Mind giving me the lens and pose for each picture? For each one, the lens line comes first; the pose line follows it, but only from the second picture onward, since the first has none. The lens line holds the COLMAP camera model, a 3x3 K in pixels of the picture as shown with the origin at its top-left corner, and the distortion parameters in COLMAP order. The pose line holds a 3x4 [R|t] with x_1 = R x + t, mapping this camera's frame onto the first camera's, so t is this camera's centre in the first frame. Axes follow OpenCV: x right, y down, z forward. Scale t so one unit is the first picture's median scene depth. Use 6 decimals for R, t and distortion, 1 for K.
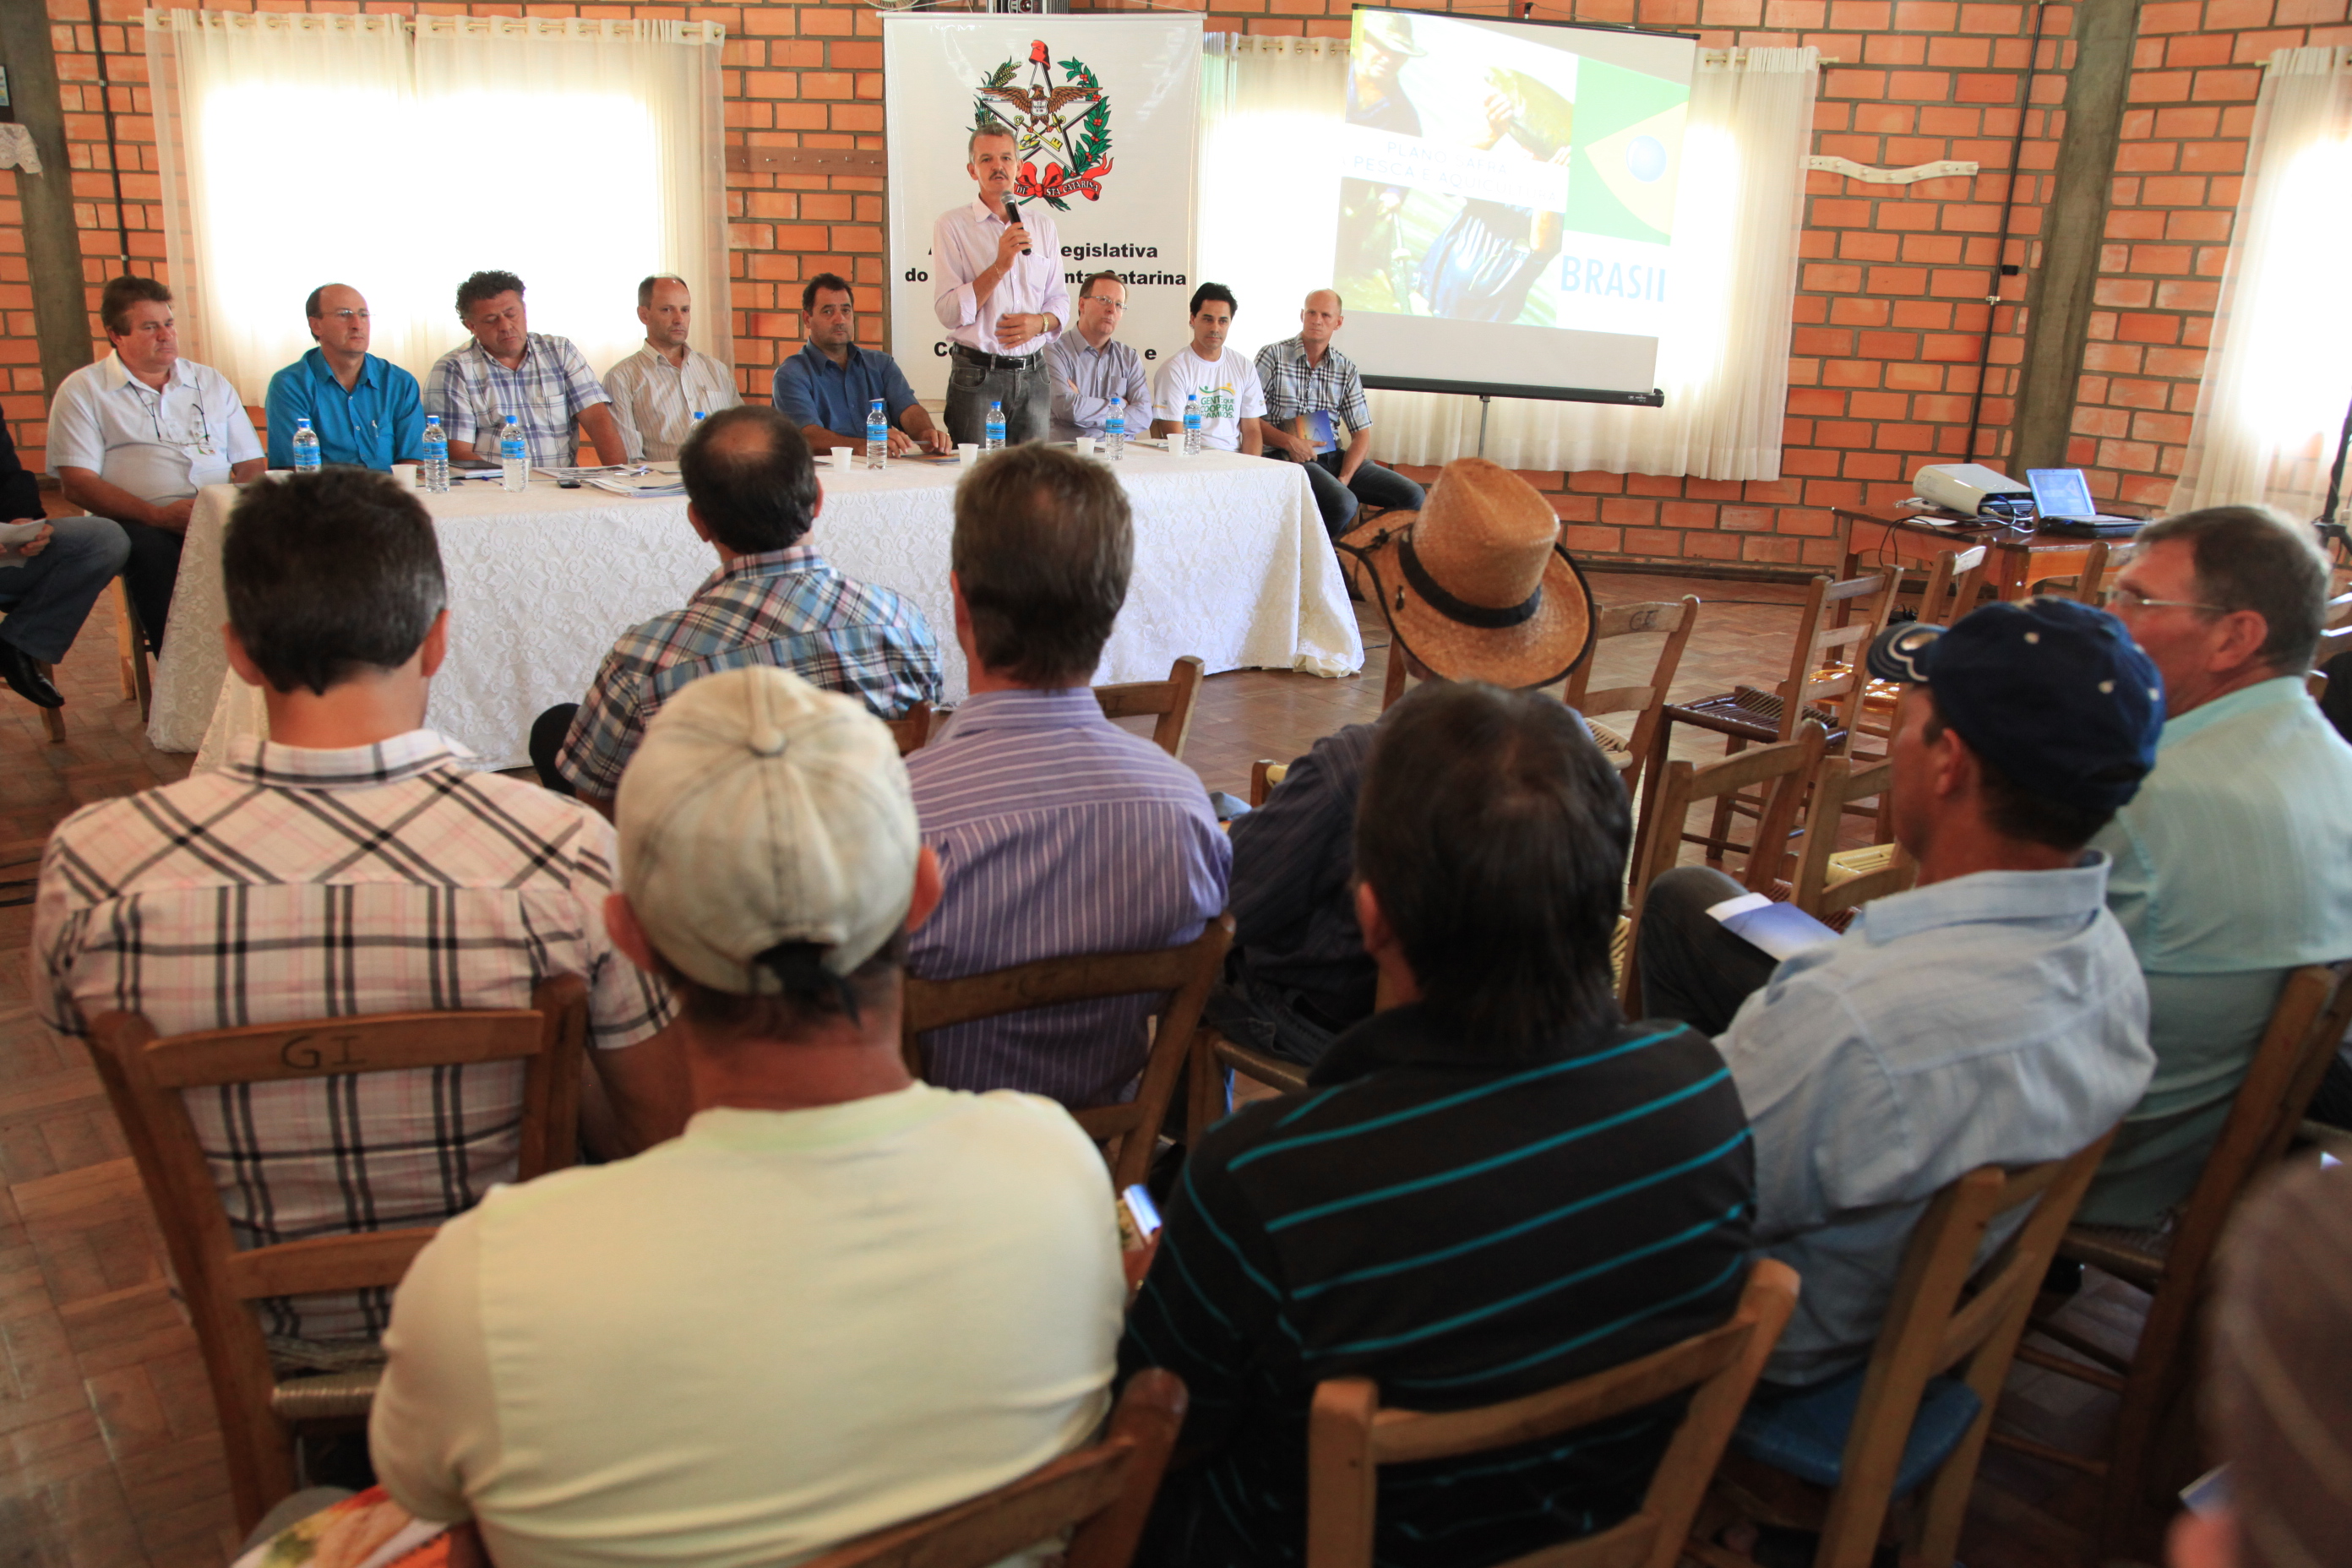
lens RADIAL K [[1863.0, 0, 1176.0], [0, 1863.0, 784.0], [0, 0, 1]] dist [-0.076384, 0.079695]
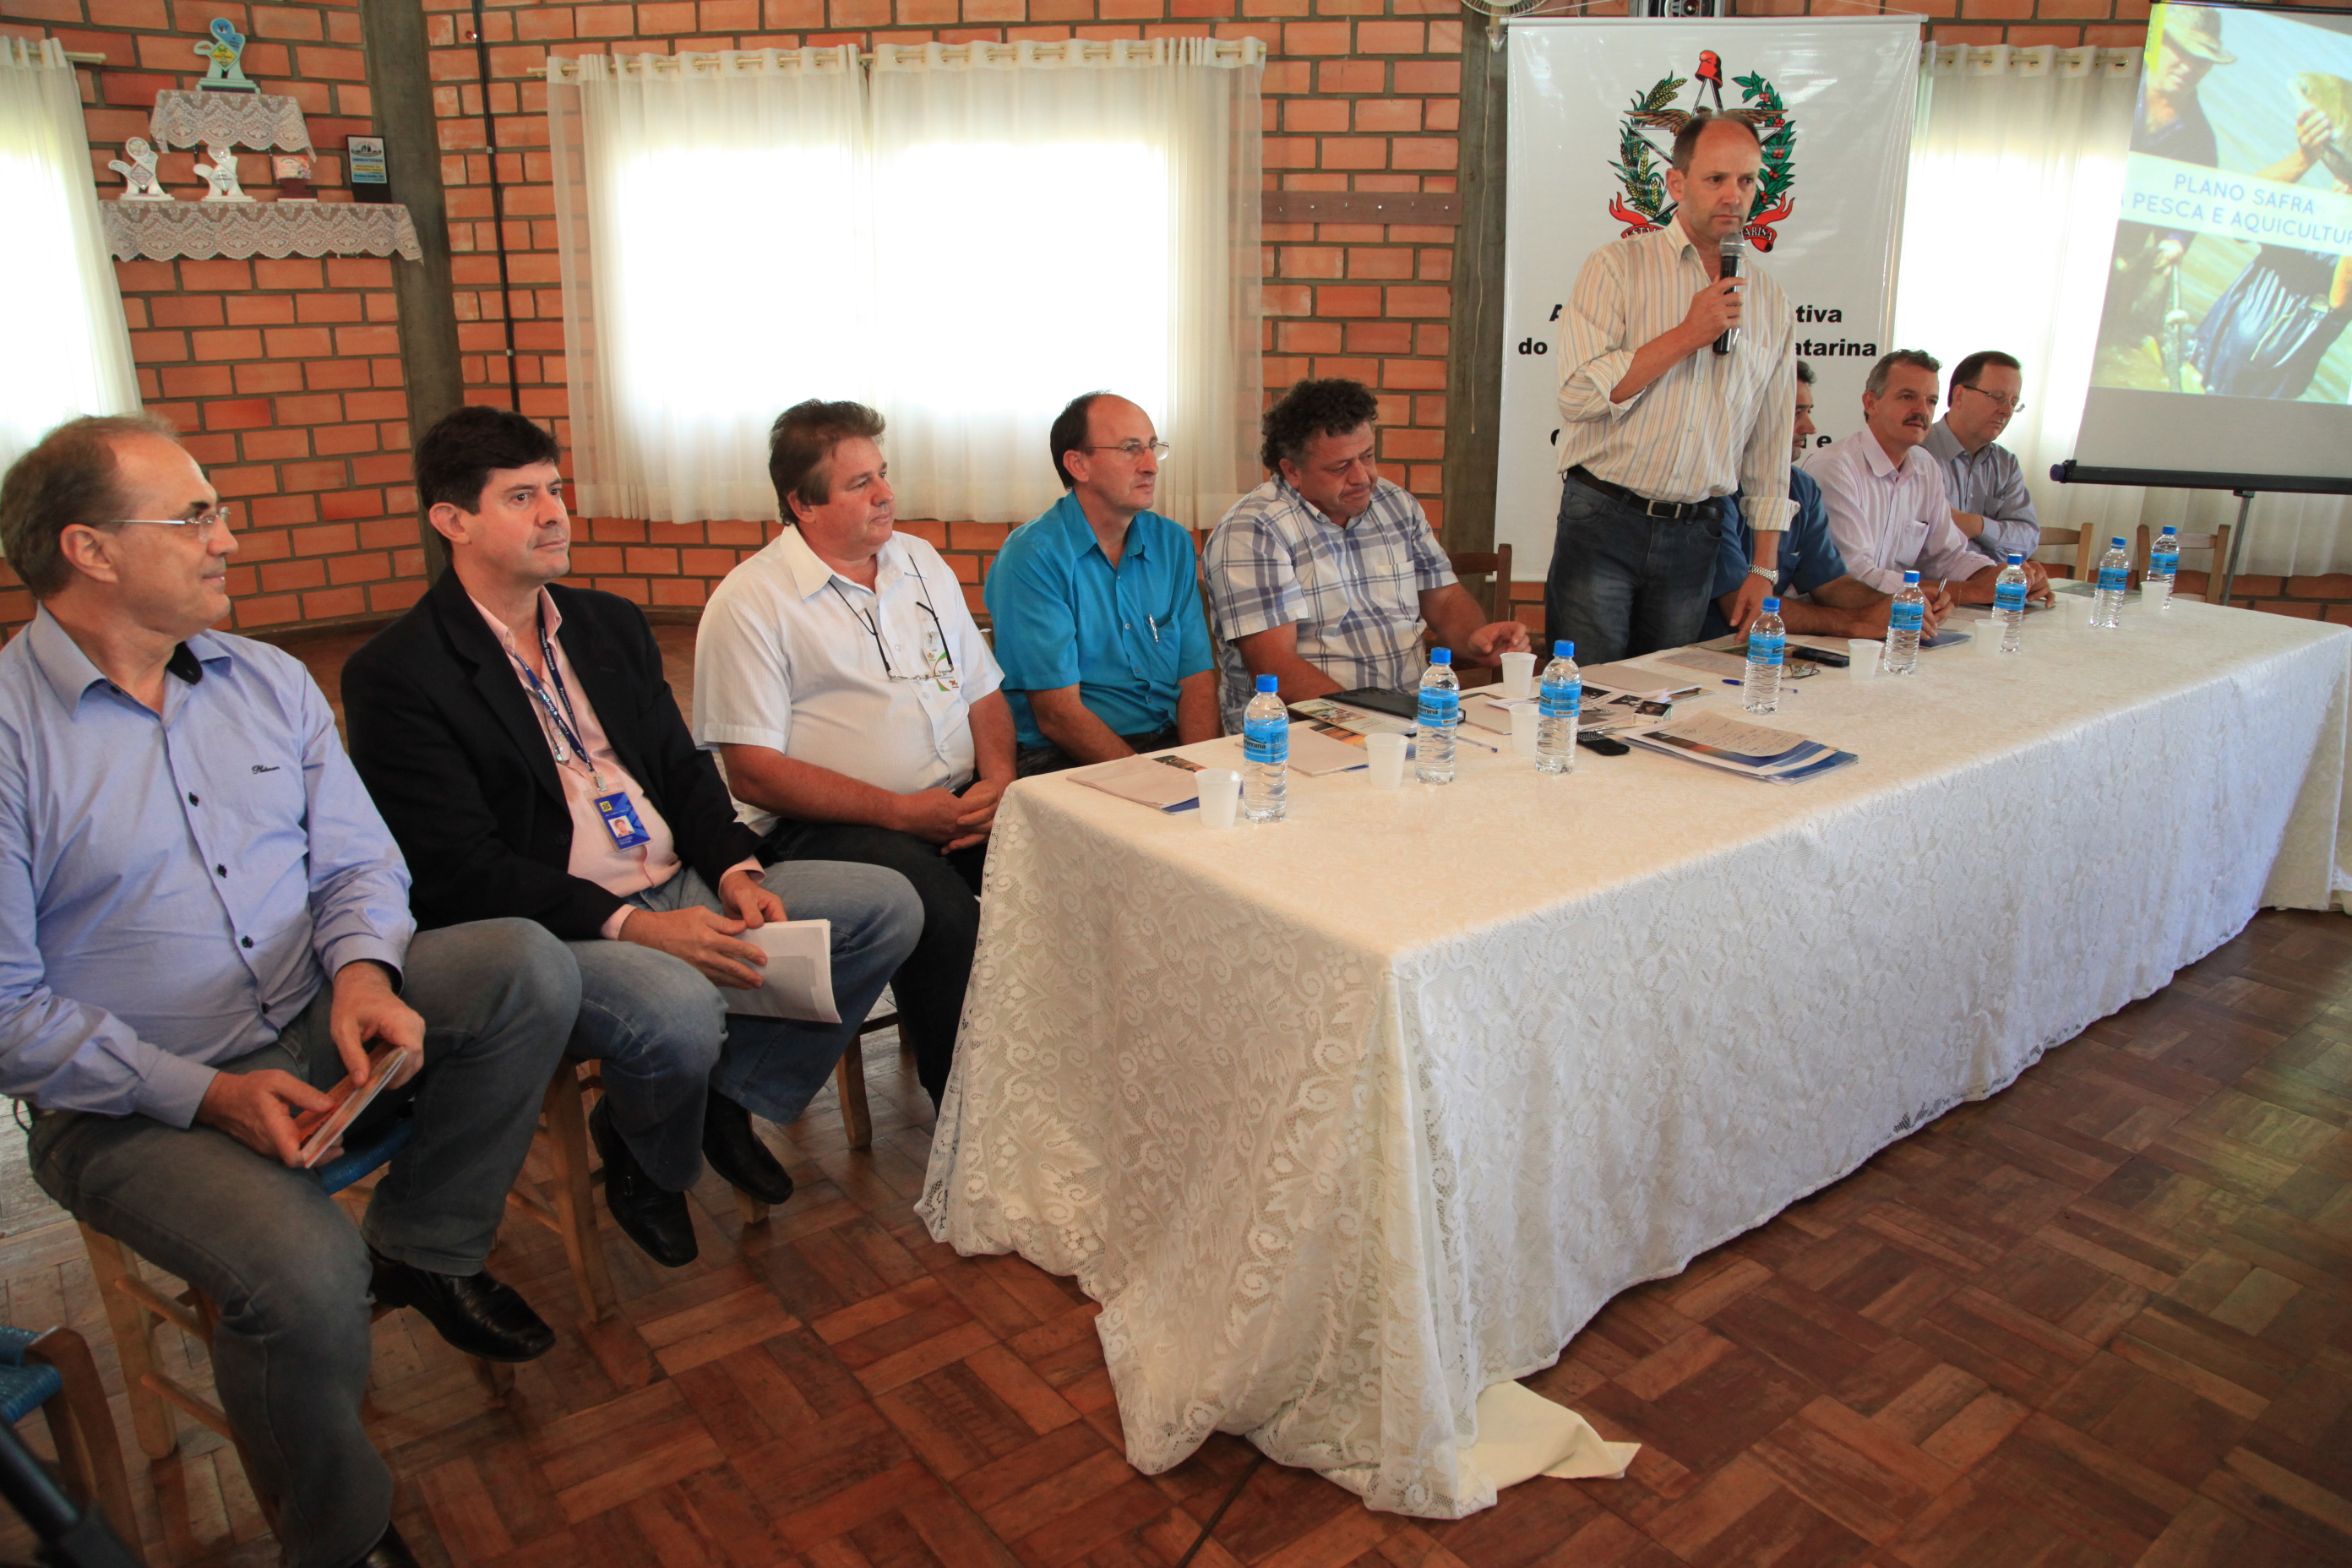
lens RADIAL K [[1604.5, 0, 1164.4], [0, 1604.5, 786.5], [0, 0, 1]] dist [-0.127330, 0.068682]
pose [[0.999327, -0.024778, -0.027060, -0.290626], [0.025256, 0.999528, 0.017473, -0.103573], [0.026615, -0.018144, 0.999481, 0.318750]]
